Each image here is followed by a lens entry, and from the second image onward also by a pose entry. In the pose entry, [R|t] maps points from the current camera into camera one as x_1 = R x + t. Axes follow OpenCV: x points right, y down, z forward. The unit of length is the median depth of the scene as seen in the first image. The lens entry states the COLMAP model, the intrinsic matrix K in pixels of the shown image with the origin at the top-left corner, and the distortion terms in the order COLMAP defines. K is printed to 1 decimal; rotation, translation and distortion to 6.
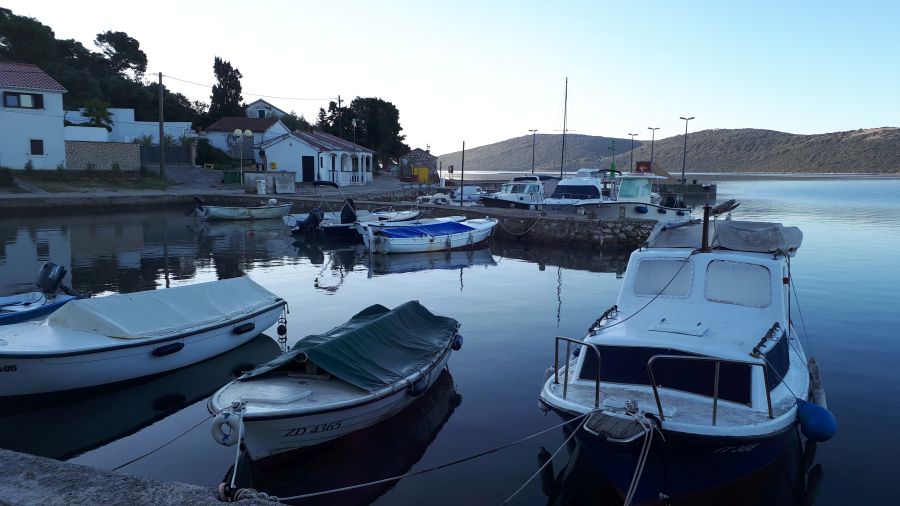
lens RADIAL K [[733.7, 0, 450.0], [0, 733.7, 253.0], [0, 0, 1]] dist [0.074631, -0.099062]
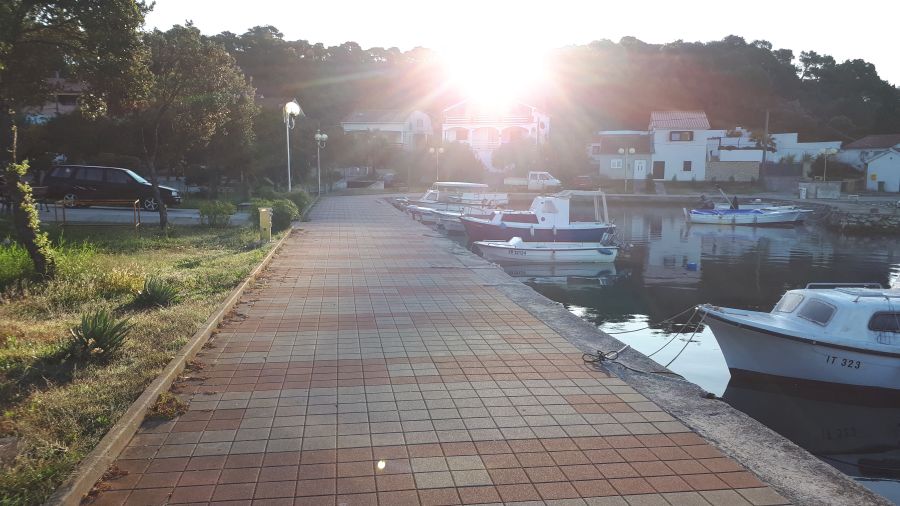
lens RADIAL K [[733.7, 0, 450.0], [0, 733.7, 253.0], [0, 0, 1]] dist [0.074631, -0.099062]
pose [[0.524891, 0.086175, -0.846796, 0.481403], [-0.103477, 0.993943, 0.037008, 0.028885], [0.844856, 0.068199, 0.530629, -0.200542]]
